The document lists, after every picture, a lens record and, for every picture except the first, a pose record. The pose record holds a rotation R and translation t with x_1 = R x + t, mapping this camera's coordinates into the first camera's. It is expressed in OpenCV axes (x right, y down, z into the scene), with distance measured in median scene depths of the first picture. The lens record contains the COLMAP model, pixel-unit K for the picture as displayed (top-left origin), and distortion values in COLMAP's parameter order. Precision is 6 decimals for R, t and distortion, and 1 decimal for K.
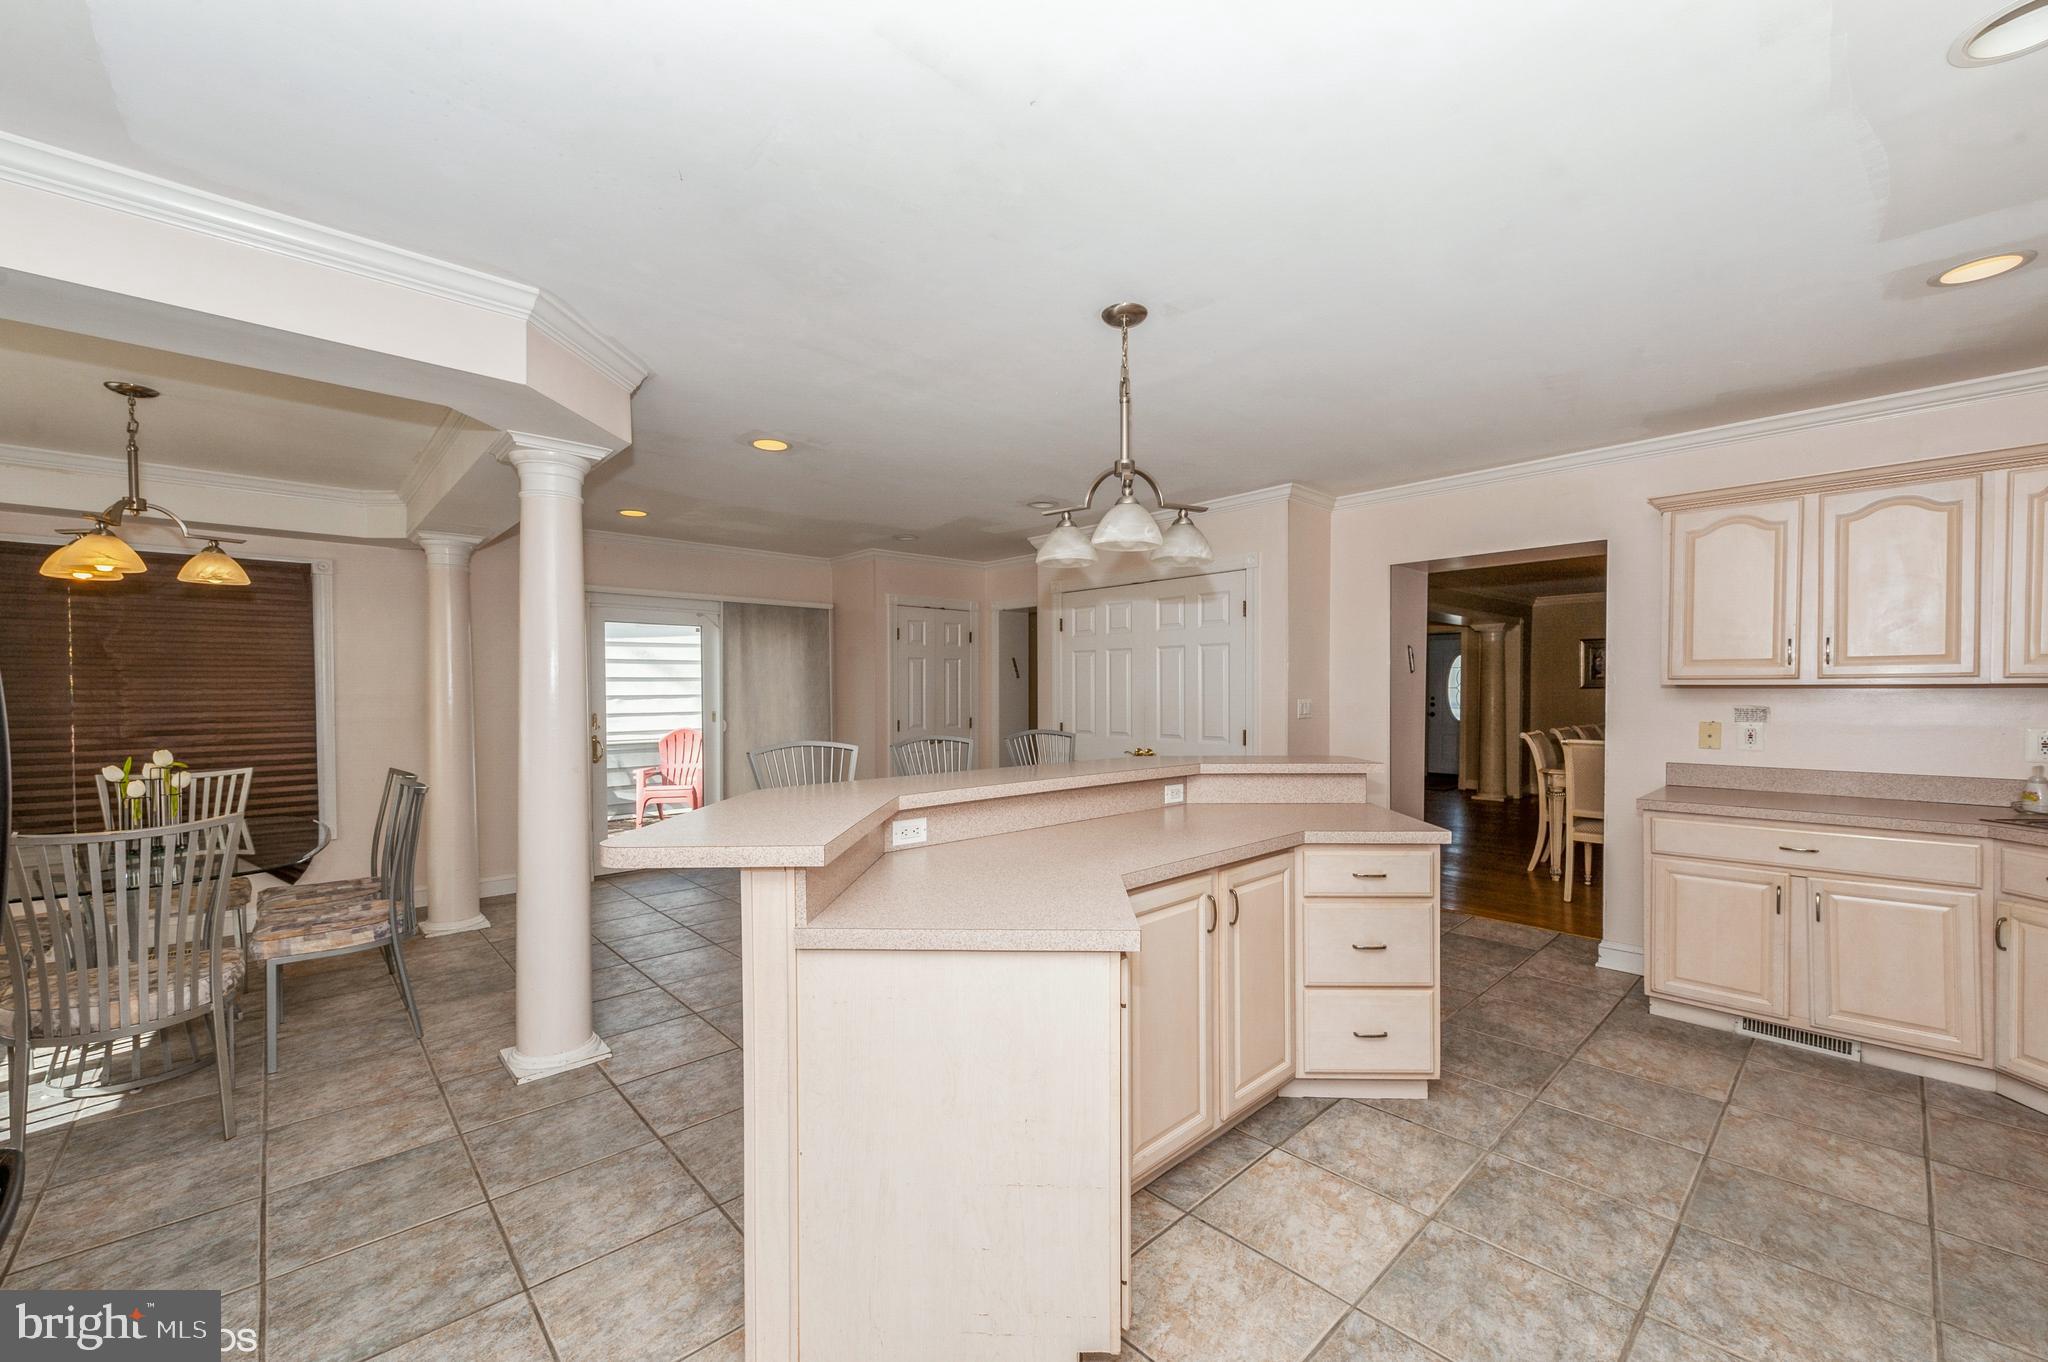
lens RADIAL K [[808.0, 0, 1031.0], [0, 808.0, 703.3], [0, 0, 1]] dist [0.009723, -0.002041]
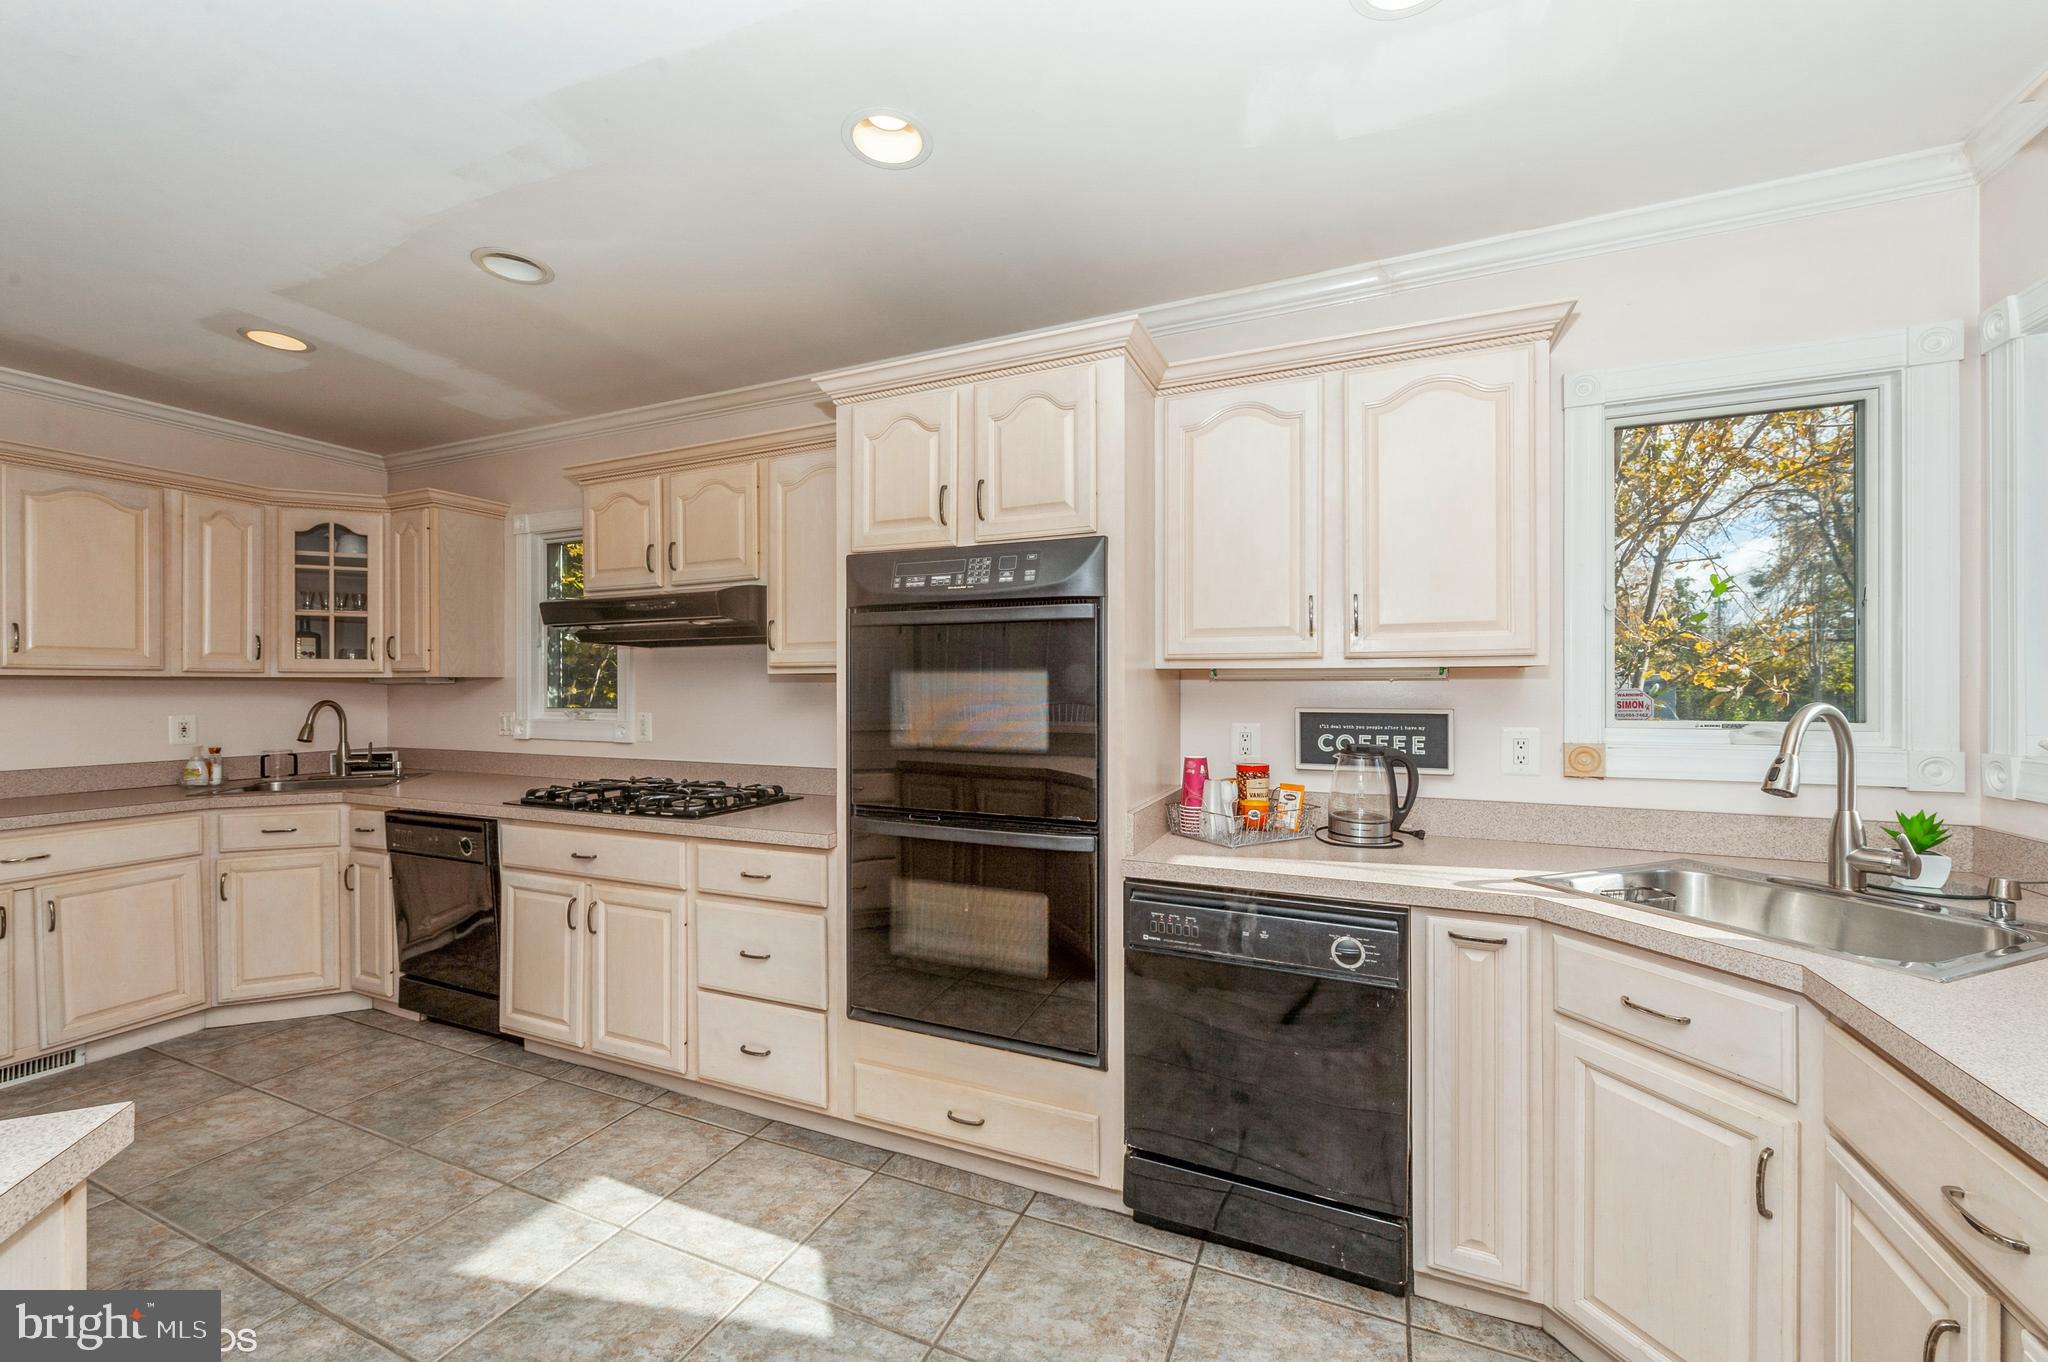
lens RADIAL K [[808.0, 0, 1017.3], [0, 808.0, 683.2], [0, 0, 1]] dist [0.009723, -0.002041]
pose [[-0.373819, 0.002975, 0.927497, -0.341227], [0.015713, 0.999872, 0.003125, -0.000333], [-0.927368, 0.015742, -0.373818, 0.365001]]
